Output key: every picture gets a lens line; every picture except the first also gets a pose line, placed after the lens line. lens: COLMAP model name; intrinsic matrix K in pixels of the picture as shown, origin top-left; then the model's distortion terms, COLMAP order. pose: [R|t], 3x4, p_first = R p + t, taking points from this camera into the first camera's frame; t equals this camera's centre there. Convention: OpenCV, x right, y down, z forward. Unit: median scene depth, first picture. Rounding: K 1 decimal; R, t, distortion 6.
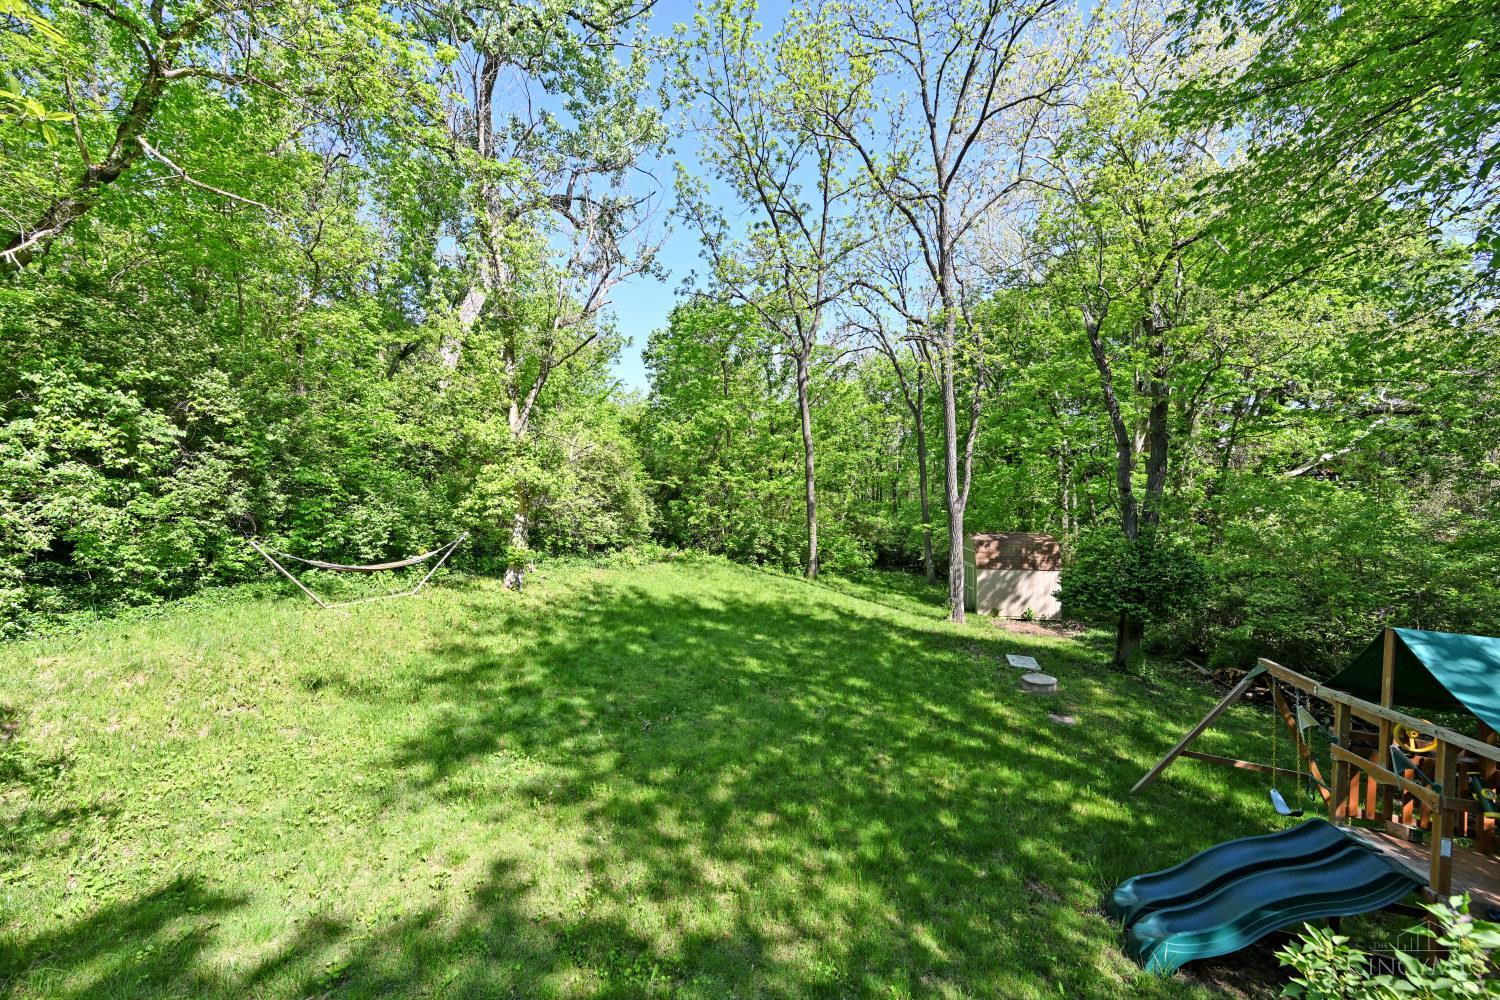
lens RADIAL K [[588.3, 0, 746.2], [0, 588.3, 503.5], [0, 0, 1]] dist [0.000350, -0.000199]
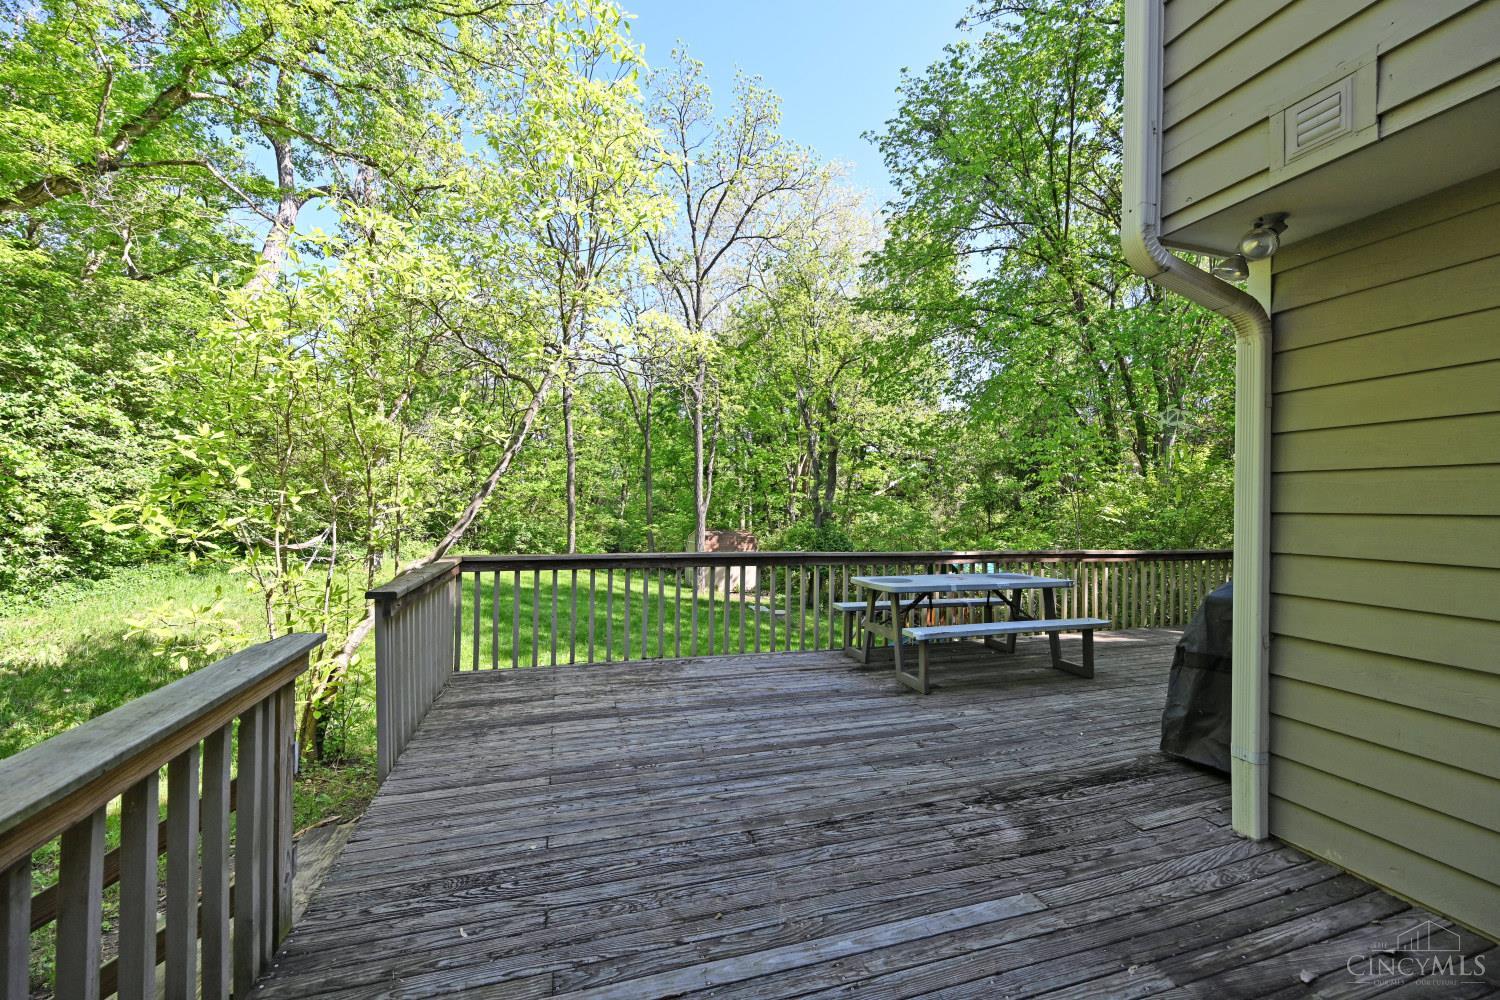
lens RADIAL K [[586.7, 0, 749.2], [0, 586.7, 505.3], [0, 0, 1]] dist [-0.000350, 0.000227]
pose [[0.843573, 0.029165, 0.536221, -0.298195], [-0.022629, 0.999568, -0.018768, 0.020989], [-0.536537, 0.003698, 0.843869, -0.226960]]
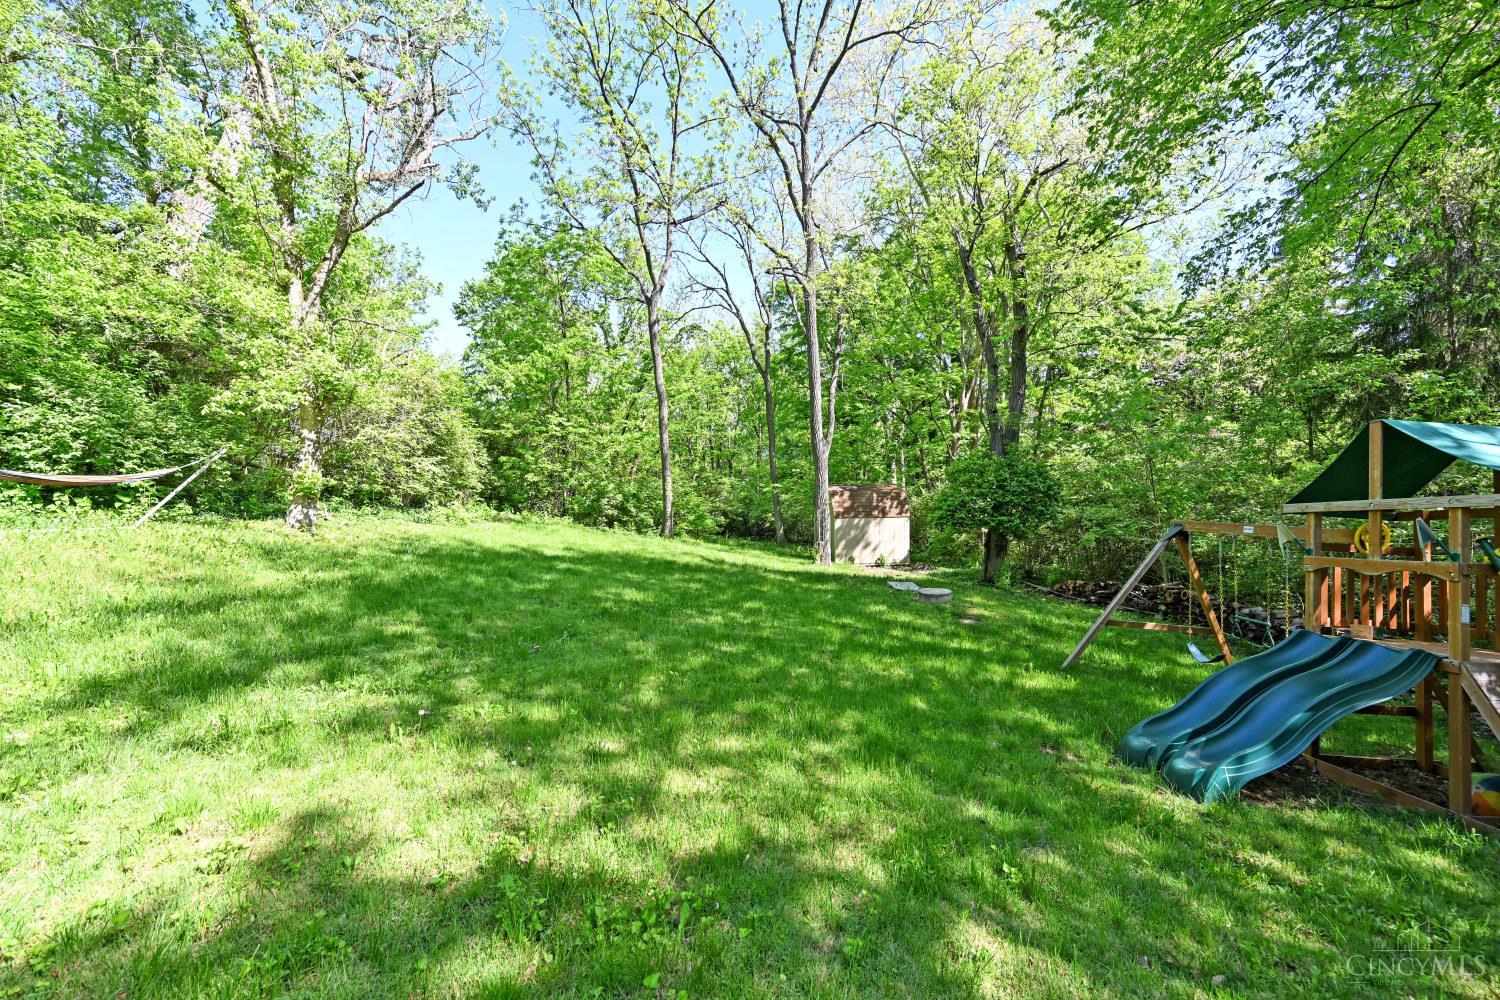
lens RADIAL K [[586.7, 0, 749.2], [0, 586.7, 505.3], [0, 0, 1]] dist [-0.000350, 0.000227]
pose [[0.955118, -0.023049, 0.295328, -0.055285], [0.019226, 0.999690, 0.015843, 0.087021], [-0.295602, -0.009454, 0.955265, 0.092235]]
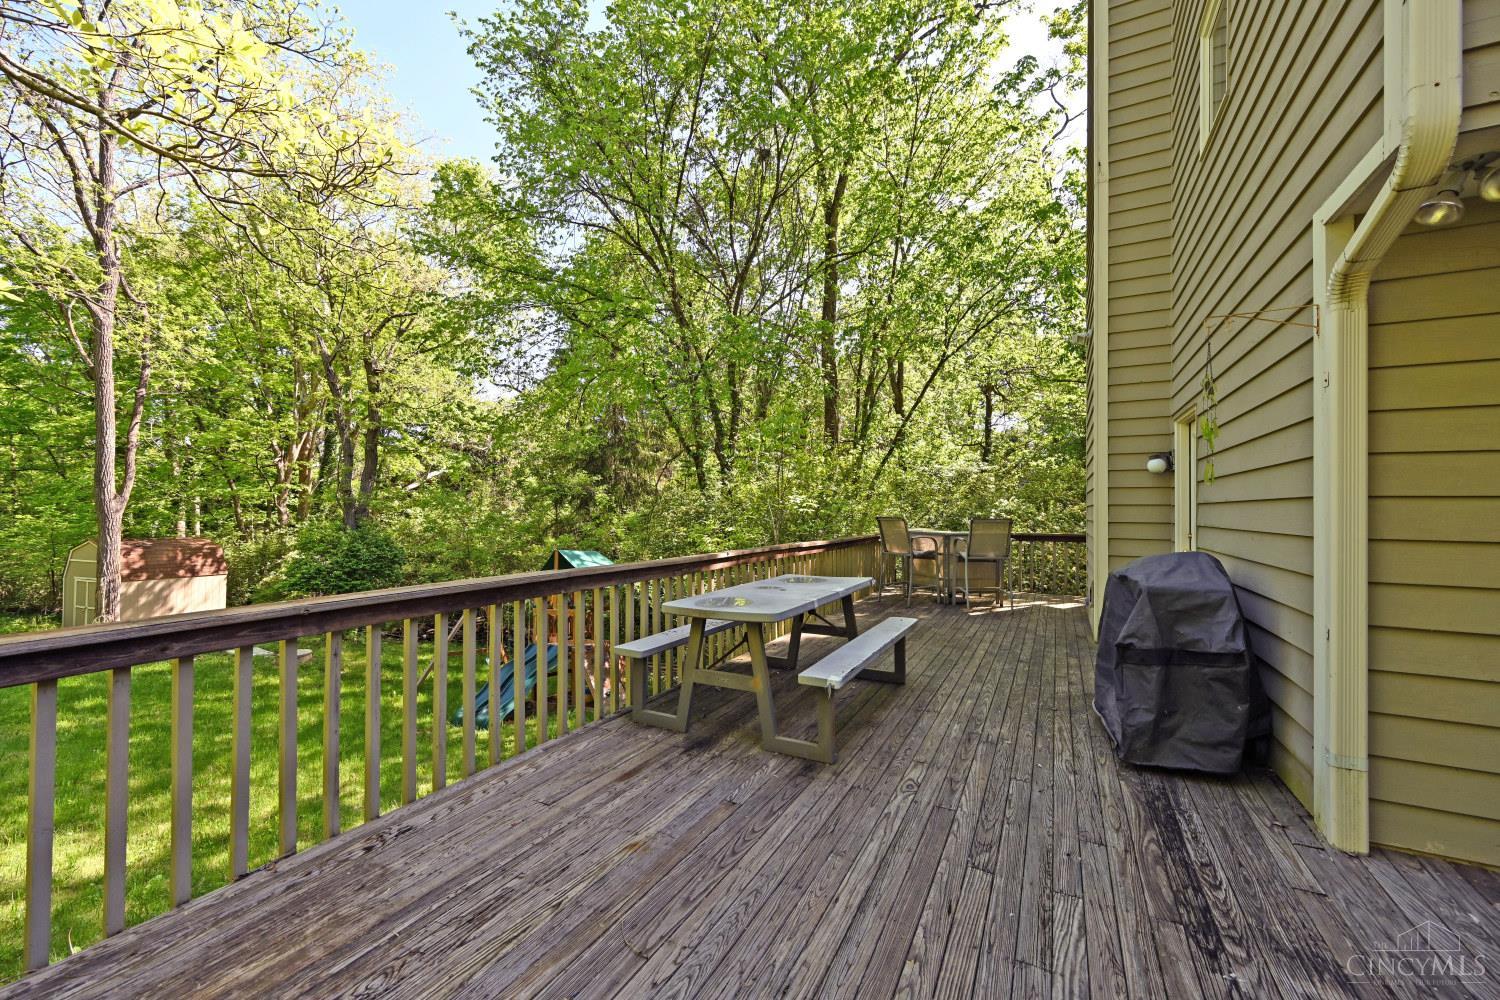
lens RADIAL K [[586.7, 0, 749.2], [0, 586.7, 505.3], [0, 0, 1]] dist [-0.000350, 0.000227]
pose [[0.220765, 0.020356, 0.975115, -0.276660], [-0.000957, 0.999786, -0.020654, 0.022102], [-0.975327, 0.003627, 0.220738, -0.082104]]
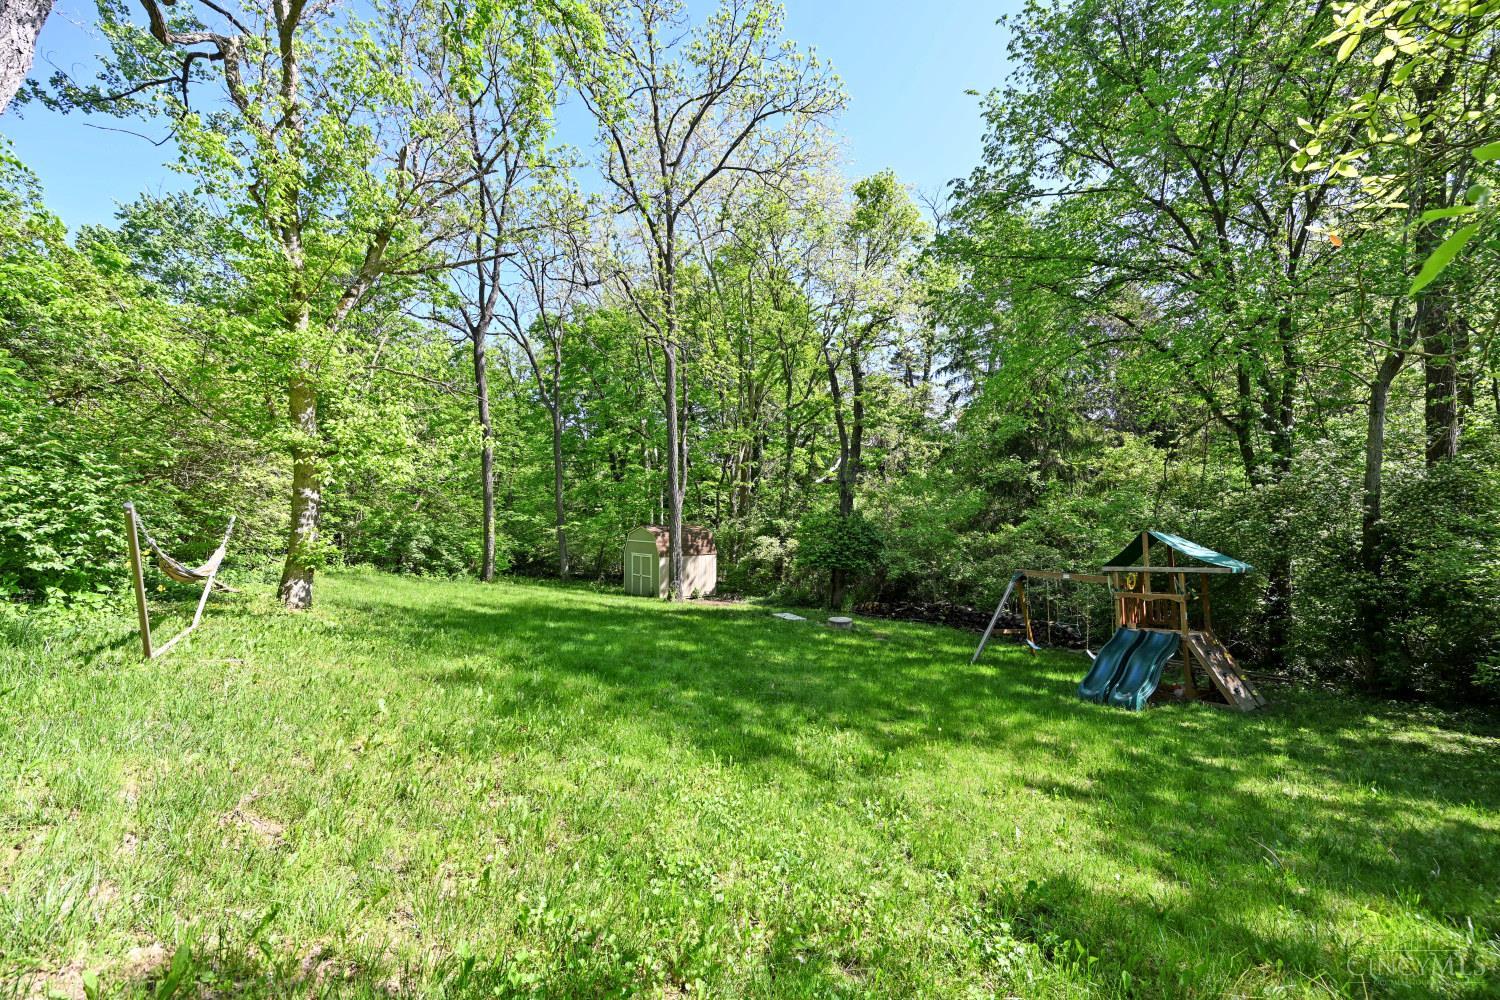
lens RADIAL K [[588.3, 0, 746.2], [0, 588.3, 503.5], [0, 0, 1]] dist [0.000350, -0.000199]
pose [[0.652342, 0.007212, 0.757890, -0.427425], [0.009214, 0.999805, -0.017444, 0.037915], [-0.757869, 0.018363, 0.652149, 0.184016]]
